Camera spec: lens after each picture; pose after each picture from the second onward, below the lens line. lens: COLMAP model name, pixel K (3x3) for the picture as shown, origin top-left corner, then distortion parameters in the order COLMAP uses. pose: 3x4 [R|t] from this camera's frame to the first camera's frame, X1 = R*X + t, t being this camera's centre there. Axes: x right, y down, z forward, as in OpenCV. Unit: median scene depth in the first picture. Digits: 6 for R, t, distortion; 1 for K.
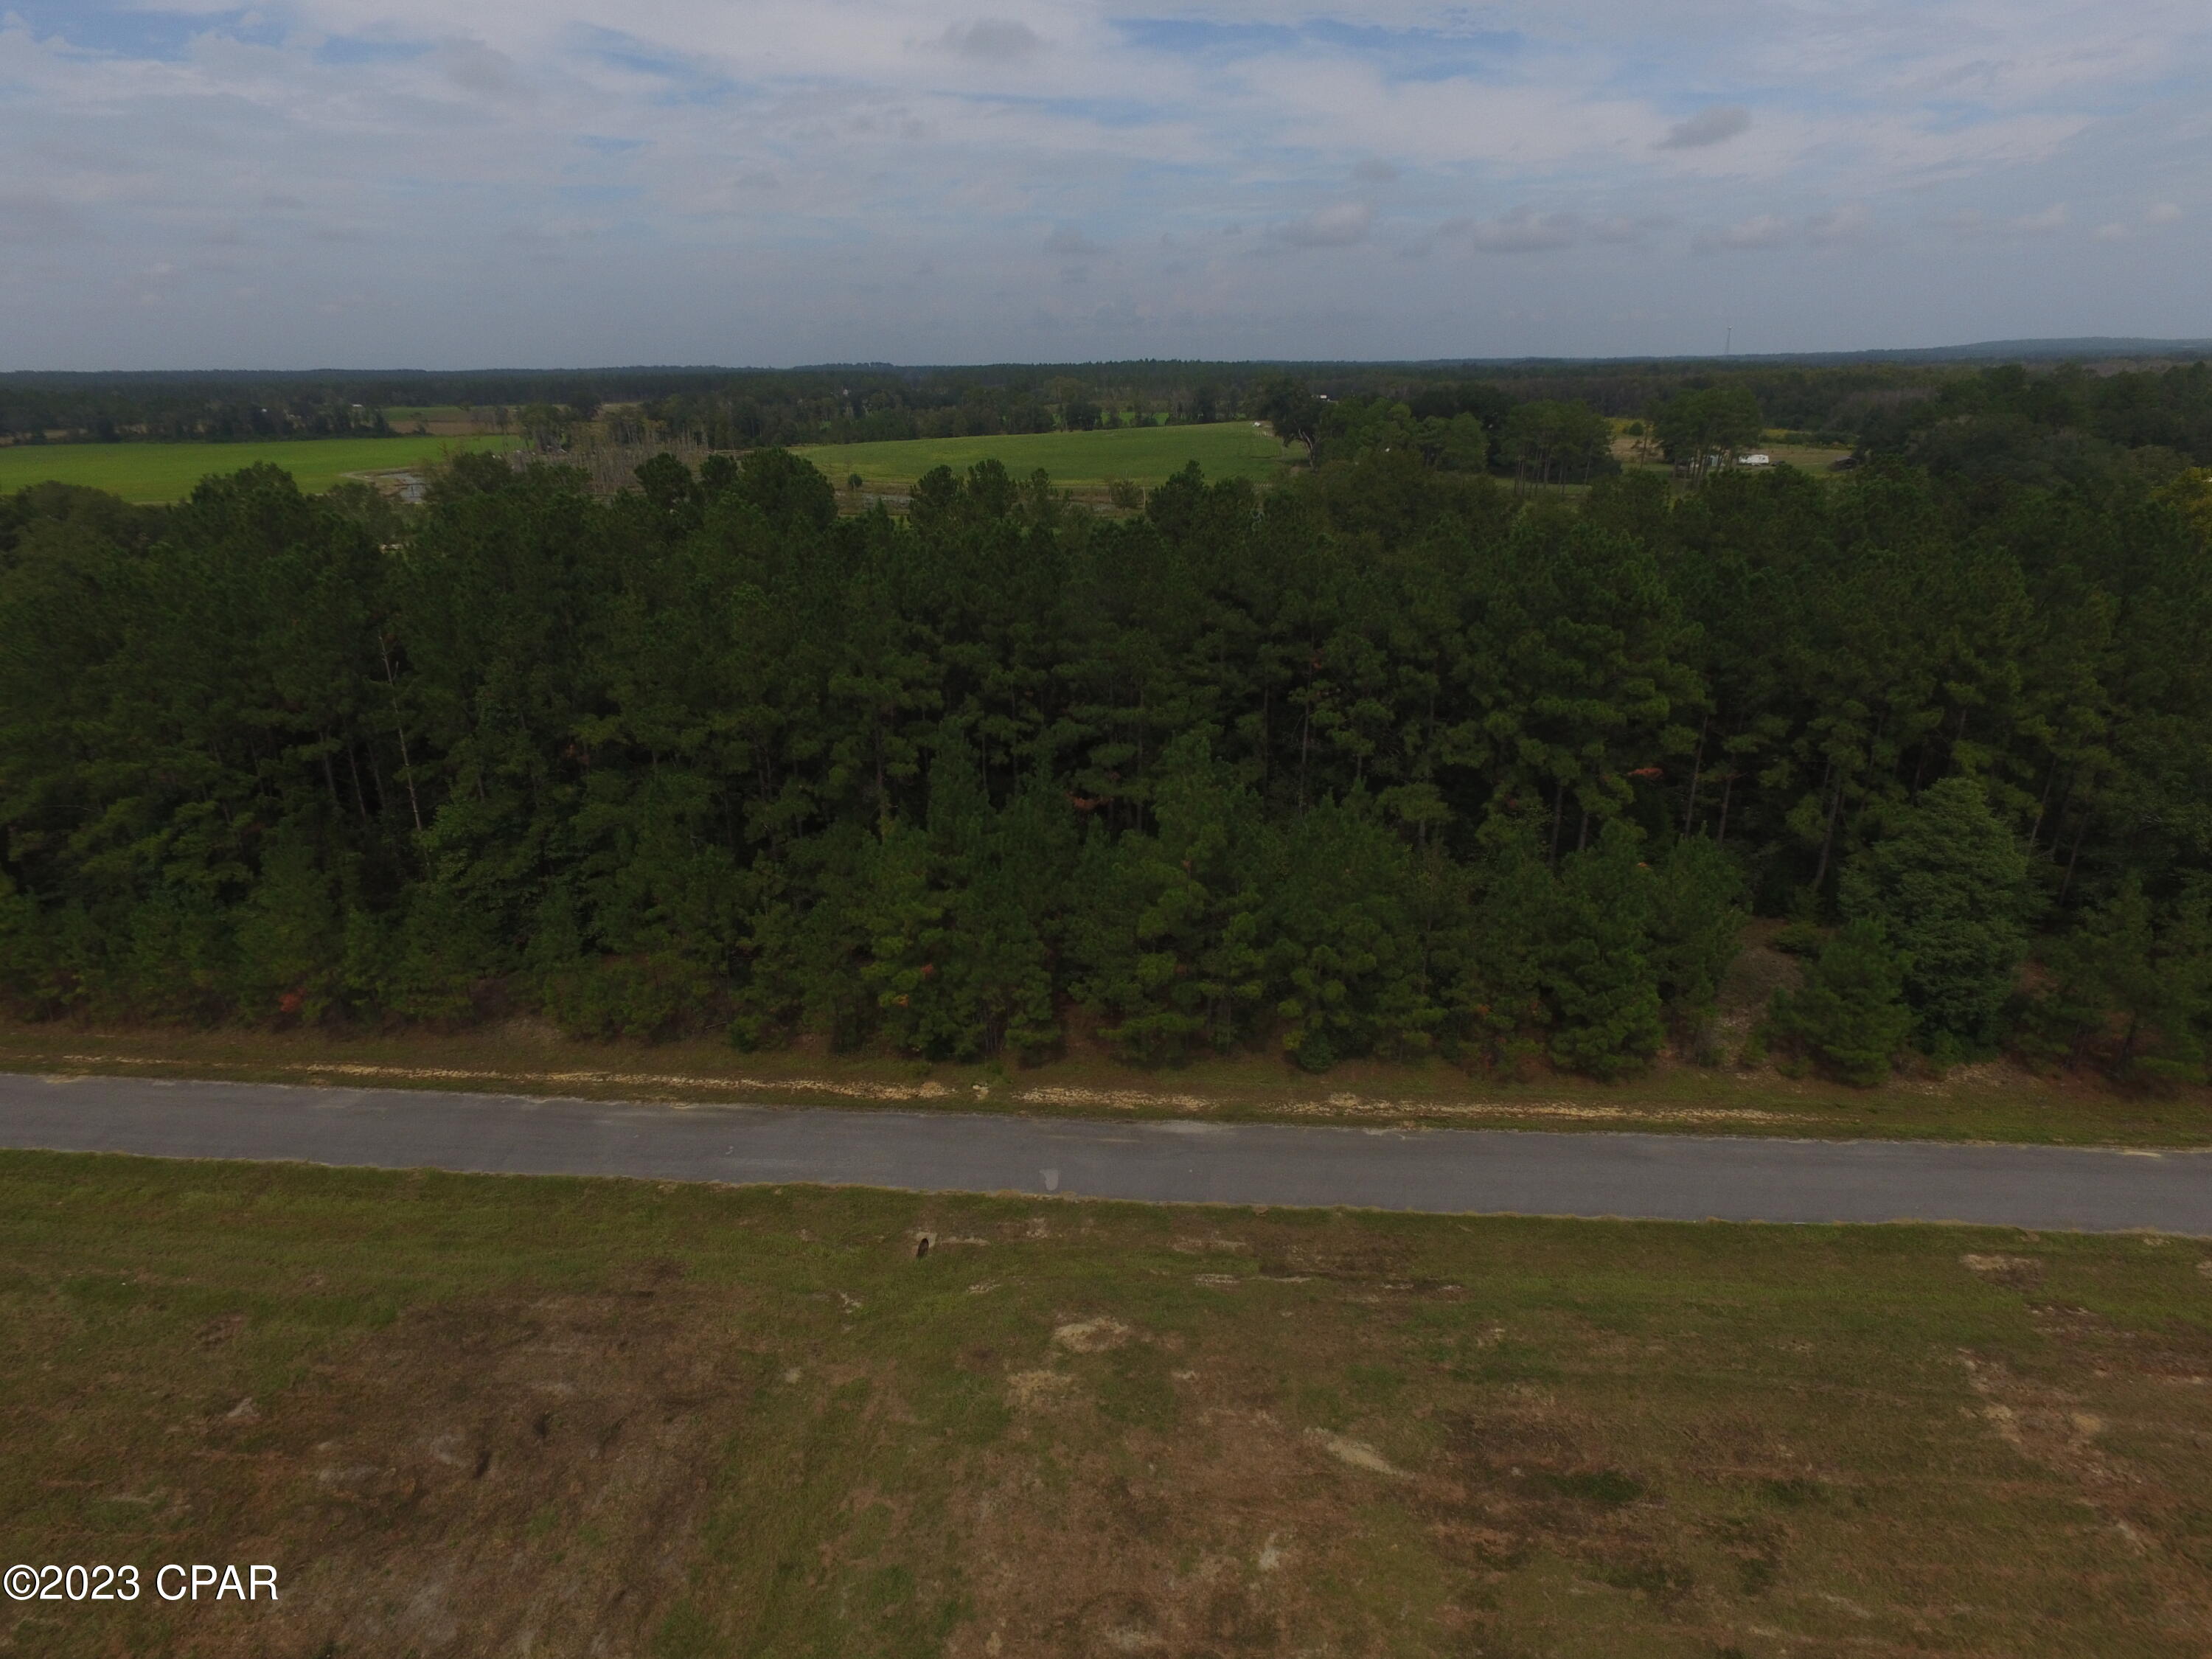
lens RADIAL K [[1287.7, 0, 1110.1], [0, 1287.7, 829.9], [0, 0, 1]] dist [-0.009819, 0.013273]
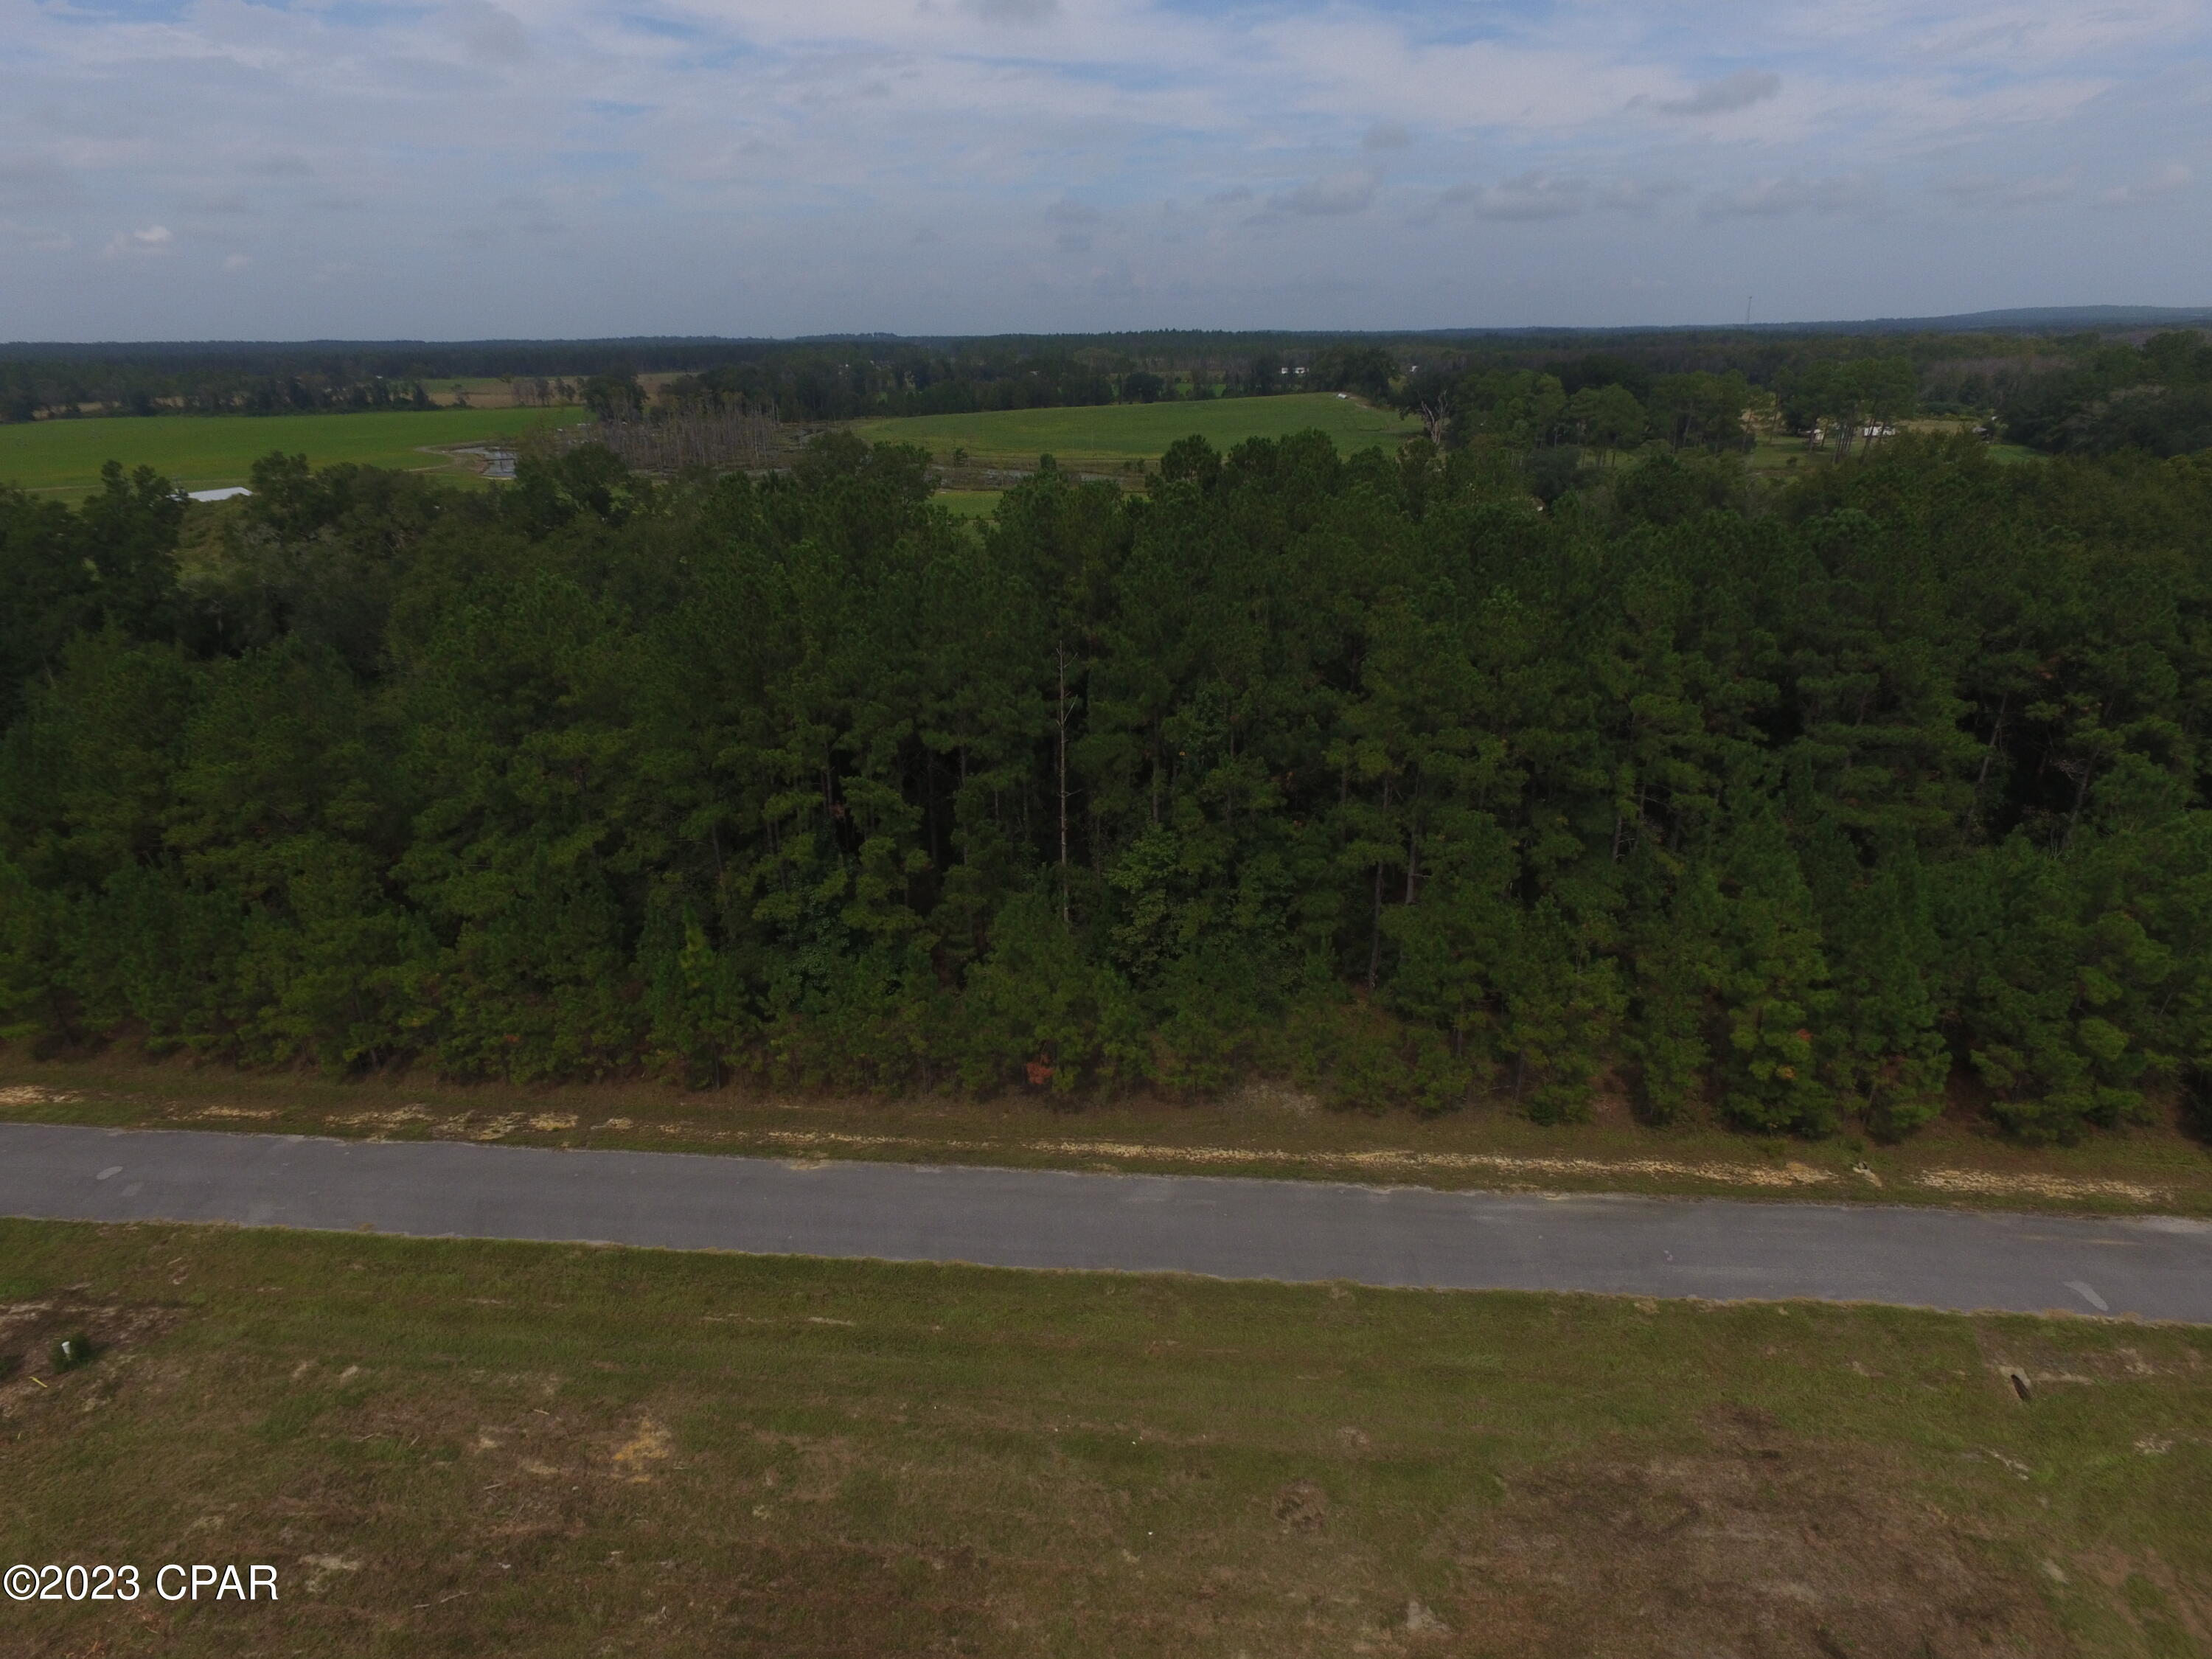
lens RADIAL K [[1287.7, 0, 1110.6], [0, 1287.7, 826.8], [0, 0, 1]] dist [-0.009819, 0.013273]
pose [[0.999981, -0.003221, 0.005346, -0.547398], [0.003122, 0.999823, 0.018538, -0.045575], [-0.005405, -0.018521, 0.999814, 0.116959]]
